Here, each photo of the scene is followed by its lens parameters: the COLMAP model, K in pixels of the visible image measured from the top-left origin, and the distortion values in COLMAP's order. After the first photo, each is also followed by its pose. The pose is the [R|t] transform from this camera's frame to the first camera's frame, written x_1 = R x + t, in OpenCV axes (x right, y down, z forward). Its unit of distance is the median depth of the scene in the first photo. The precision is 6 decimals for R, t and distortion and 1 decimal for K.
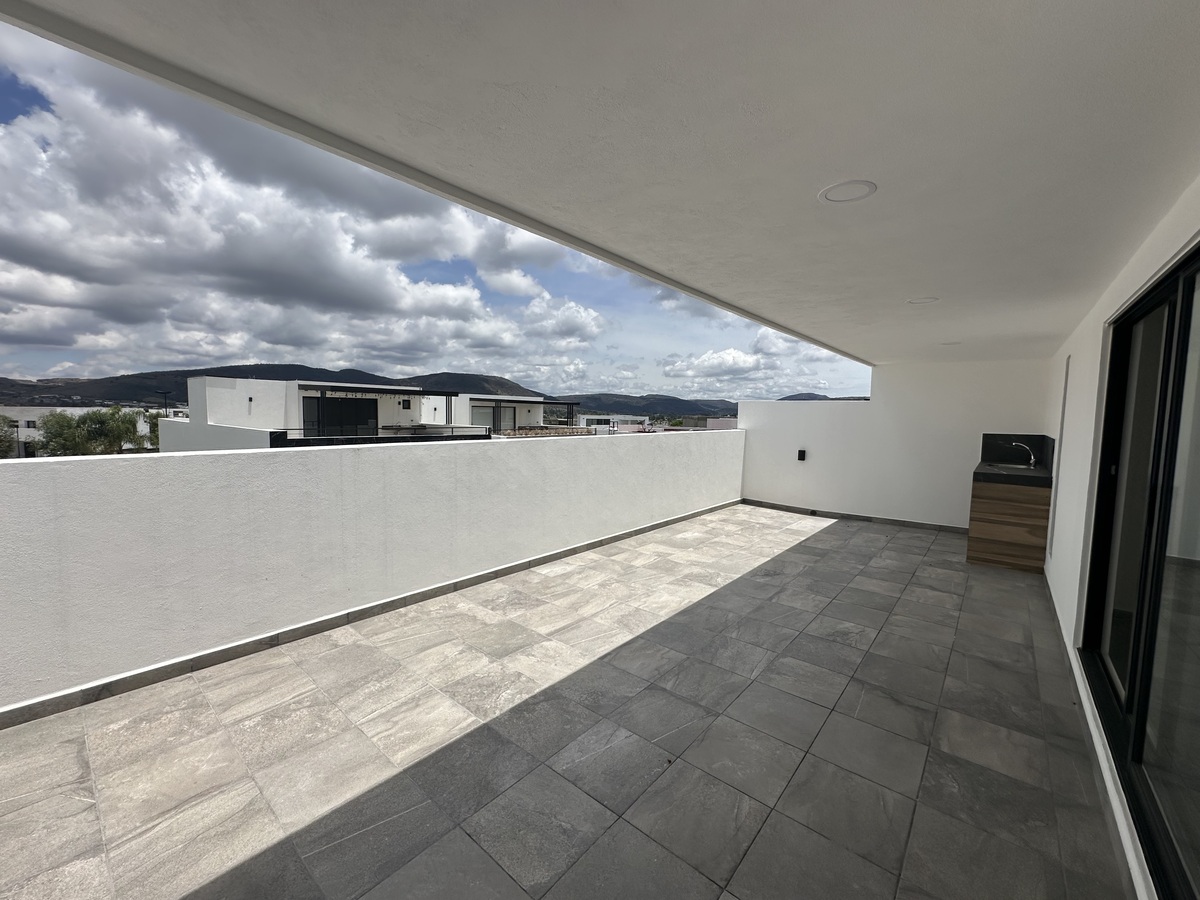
lens RADIAL K [[479.5, 0, 599.8], [0, 479.5, 447.8], [0, 0, 1]] dist [-0.007432, 0.001394]
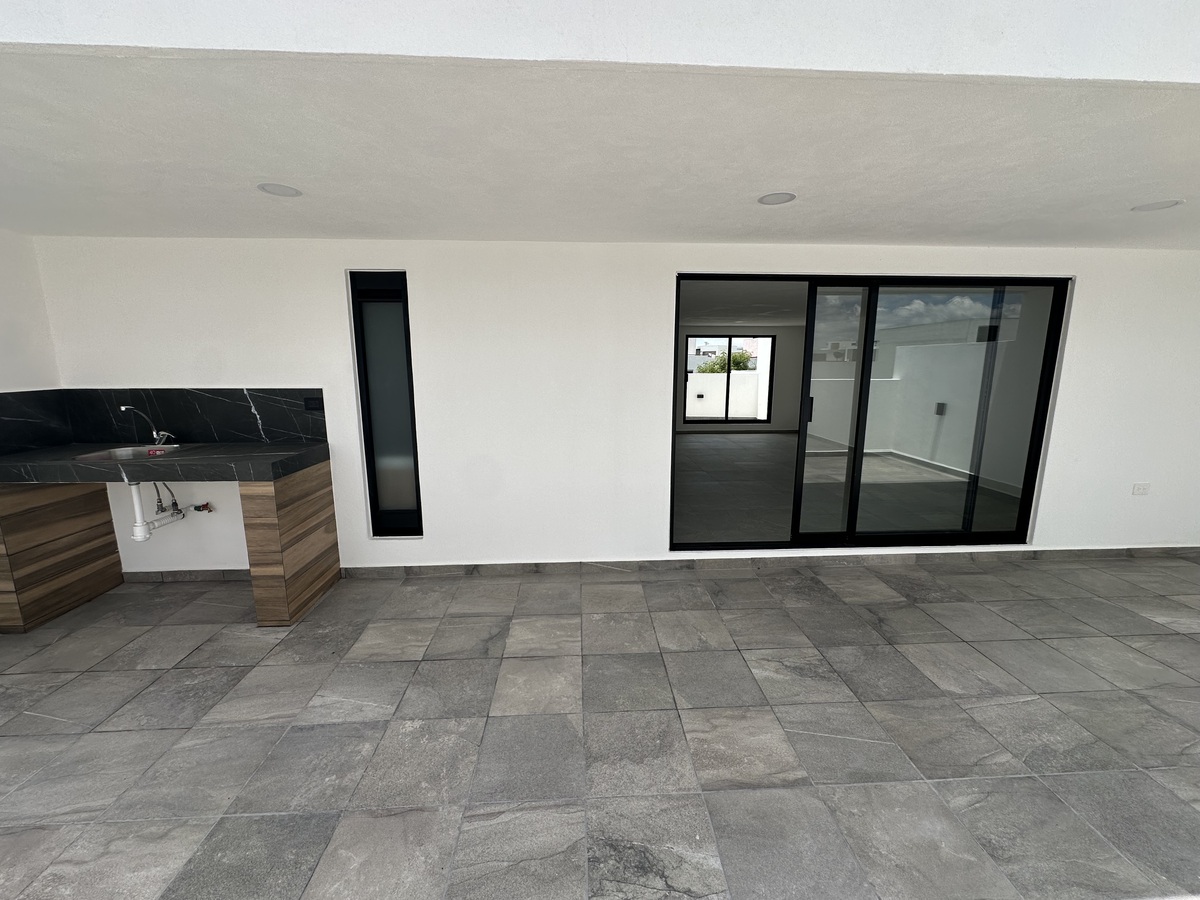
lens RADIAL K [[479.5, 0, 599.9], [0, 479.5, 448.4], [0, 0, 1]] dist [-0.007432, 0.001394]
pose [[-0.677375, -0.148585, 0.720476, 0.220014], [0.044419, 0.969341, 0.241671, -0.100292], [-0.734295, 0.195705, -0.650008, 1.425737]]
